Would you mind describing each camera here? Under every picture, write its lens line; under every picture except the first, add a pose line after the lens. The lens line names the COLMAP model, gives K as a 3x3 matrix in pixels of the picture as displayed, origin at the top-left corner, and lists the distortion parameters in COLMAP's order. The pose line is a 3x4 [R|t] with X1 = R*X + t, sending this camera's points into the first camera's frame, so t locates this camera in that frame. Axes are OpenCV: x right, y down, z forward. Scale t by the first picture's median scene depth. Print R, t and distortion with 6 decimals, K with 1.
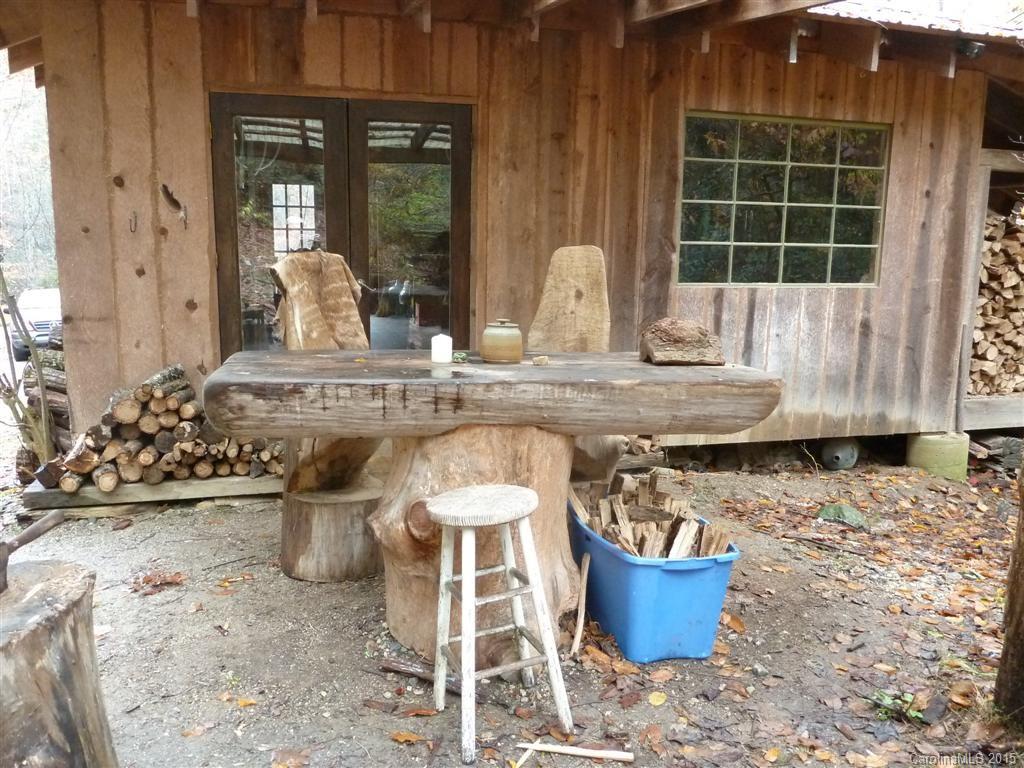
lens RADIAL K [[809.6, 0, 516.4], [0, 809.6, 382.7], [0, 0, 1]] dist [-0.021630, -0.013993]
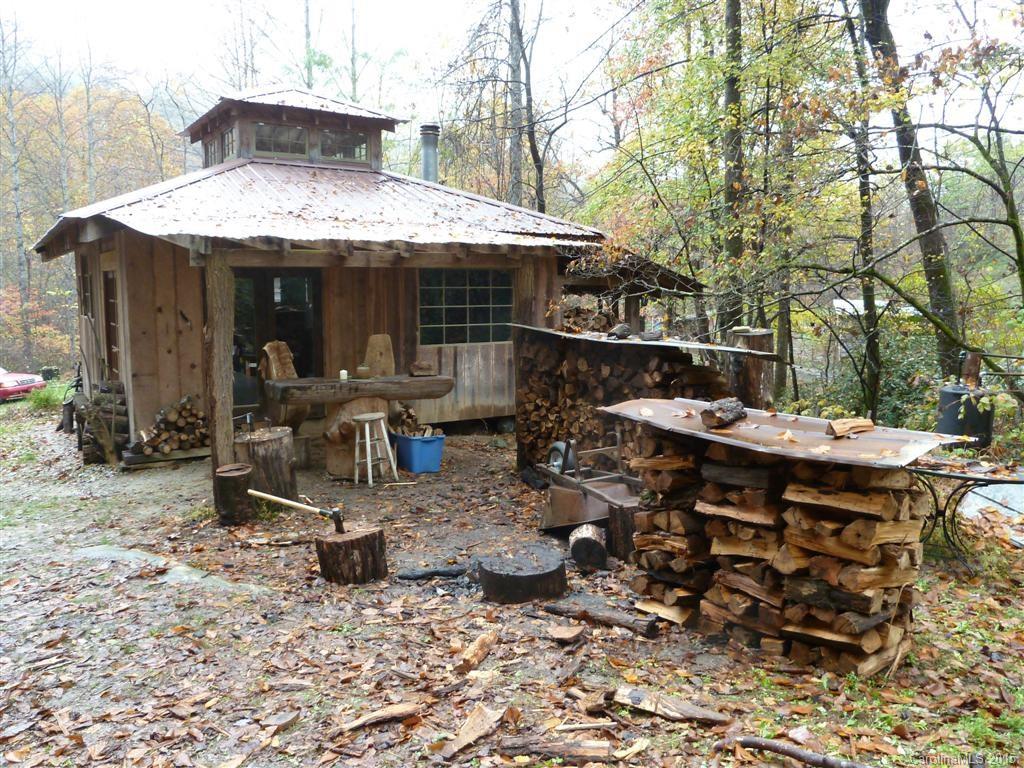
lens RADIAL K [[809.6, 0, 513.1], [0, 809.6, 383.1], [0, 0, 1]] dist [-0.021630, -0.013993]
pose [[0.951794, -0.053682, 0.302004, -0.258540], [0.071558, 0.996260, -0.048433, 0.114976], [-0.298274, 0.067709, 0.952076, -1.309593]]
